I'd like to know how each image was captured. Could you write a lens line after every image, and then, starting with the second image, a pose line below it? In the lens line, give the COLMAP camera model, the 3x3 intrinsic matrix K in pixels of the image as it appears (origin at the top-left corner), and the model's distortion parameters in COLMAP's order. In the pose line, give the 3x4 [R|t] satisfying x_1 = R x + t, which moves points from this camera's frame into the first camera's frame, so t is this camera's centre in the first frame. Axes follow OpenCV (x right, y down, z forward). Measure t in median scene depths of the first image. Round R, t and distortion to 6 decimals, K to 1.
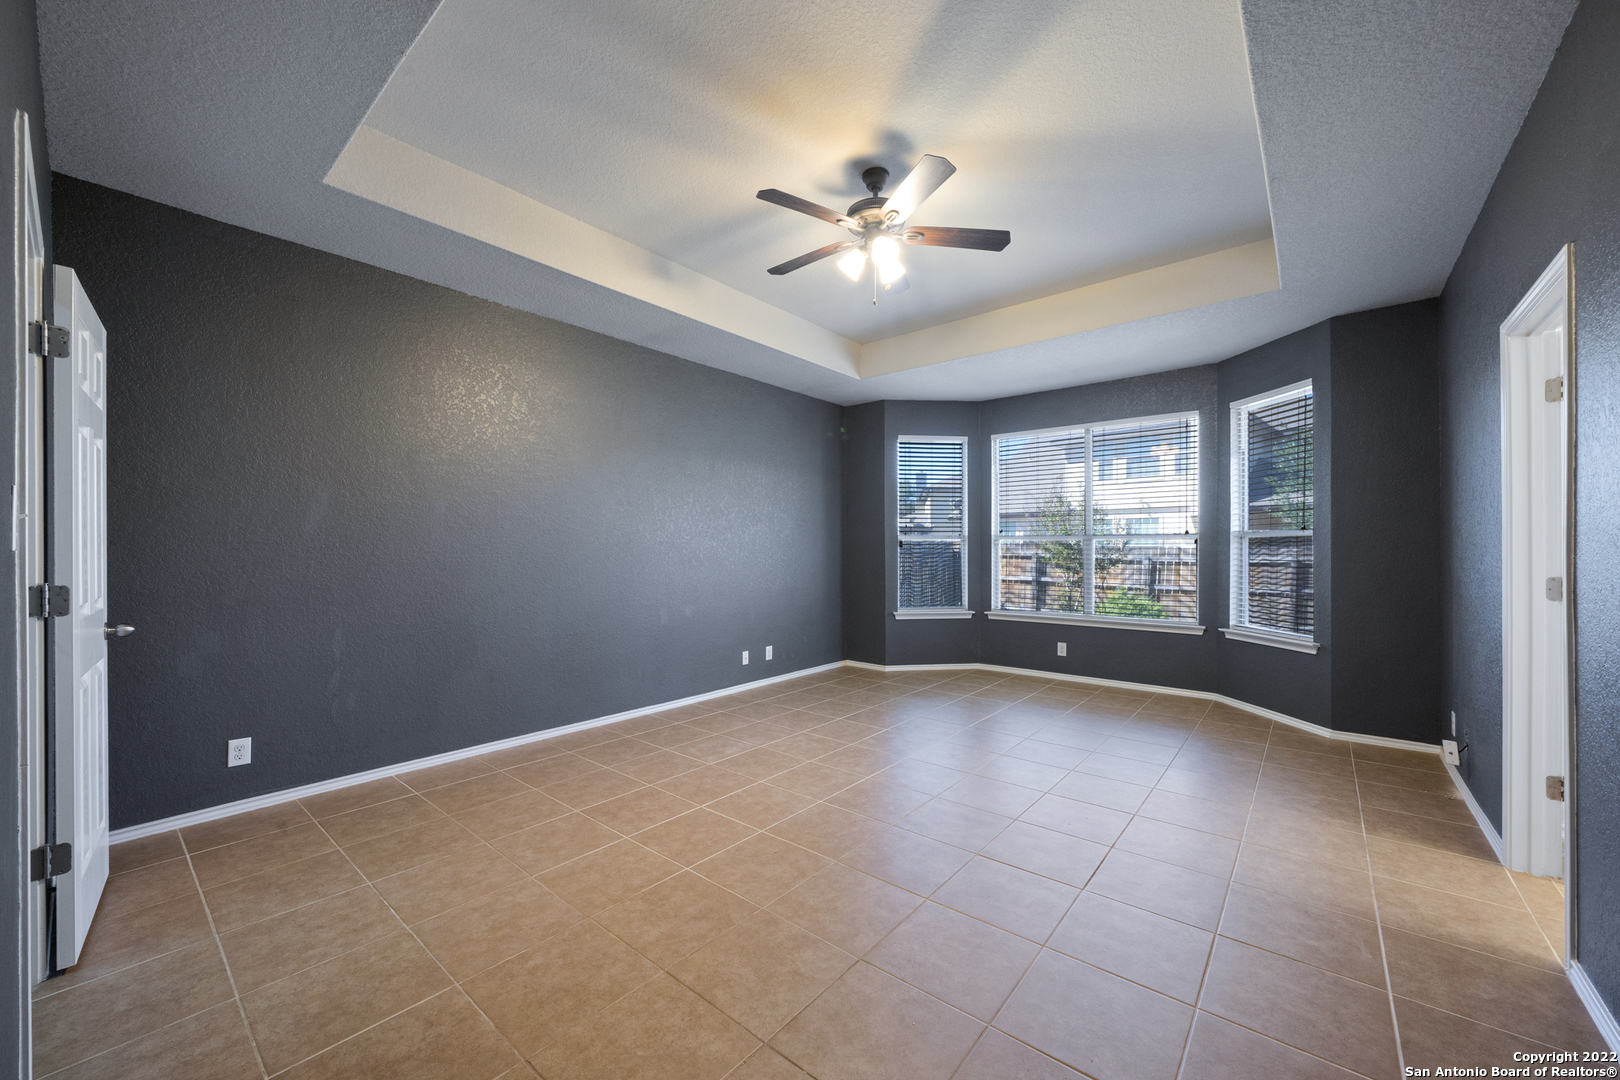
lens RADIAL K [[602.1, 0, 803.8], [0, 602.1, 551.6], [0, 0, 1]] dist [-0.000842, -0.000258]
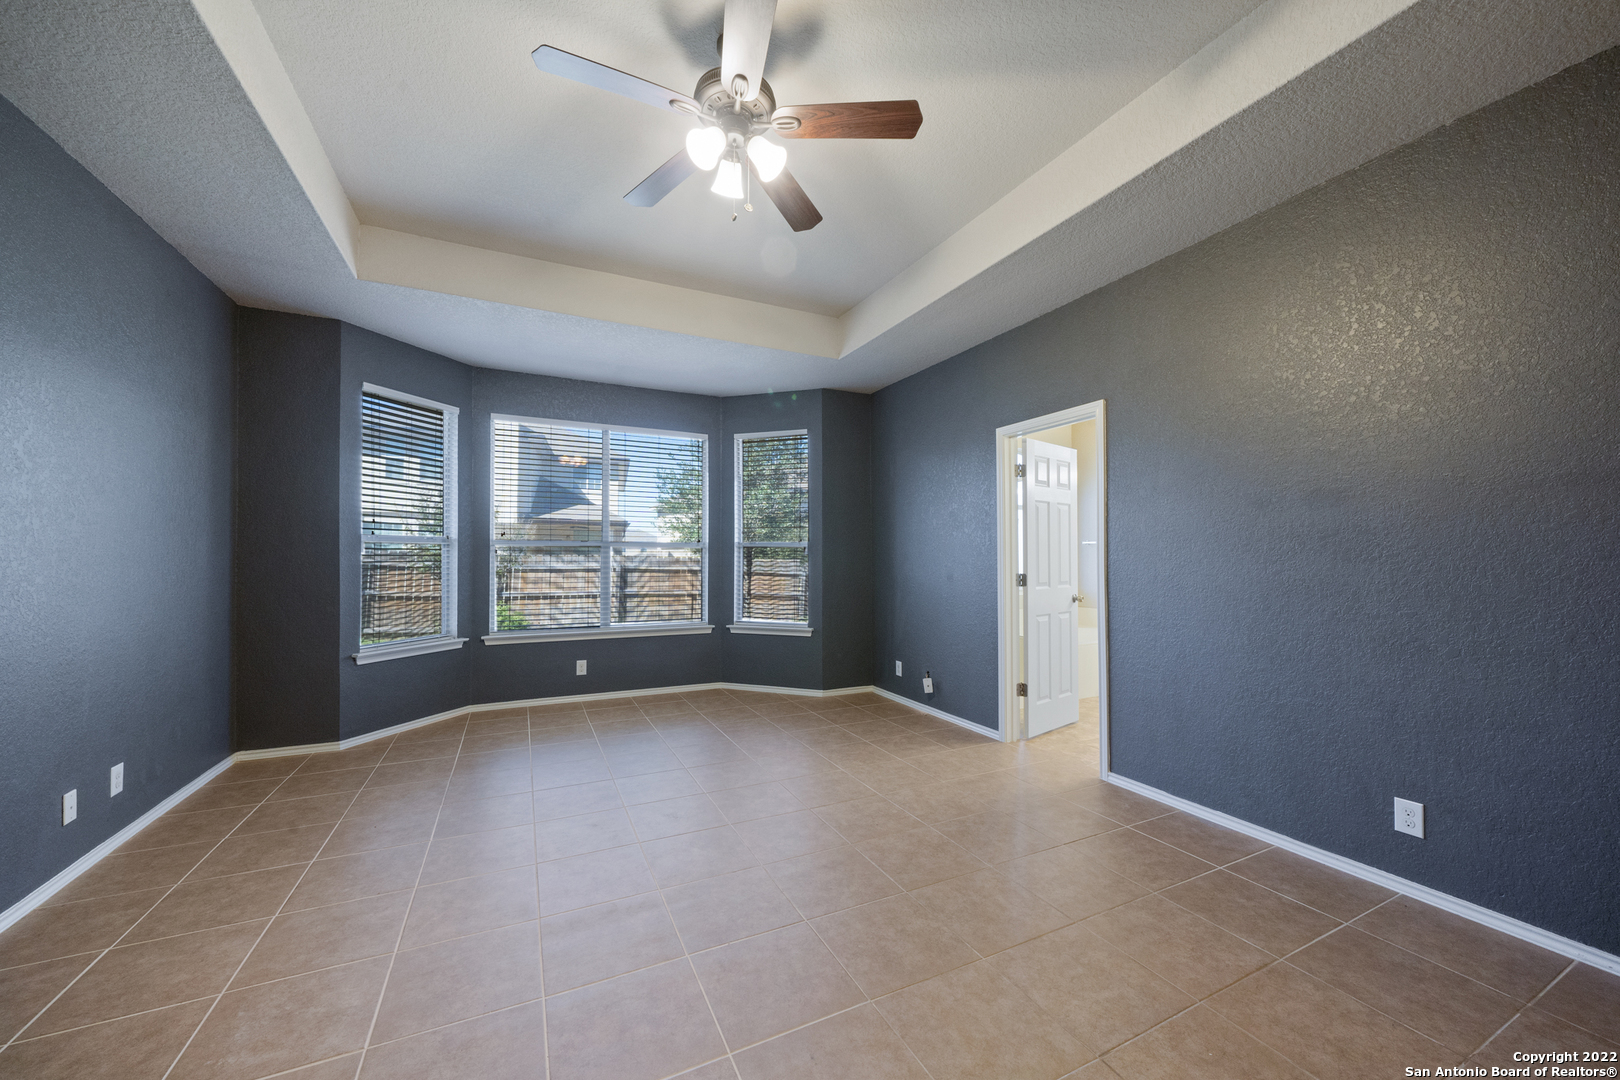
lens RADIAL K [[602.1, 0, 803.8], [0, 602.1, 551.6], [0, 0, 1]] dist [-0.000842, -0.000258]
pose [[0.410065, 0.010656, 0.911994, -0.314214], [0.000170, 0.999931, -0.011760, -0.001501], [-0.912056, 0.004978, 0.410035, 0.390247]]
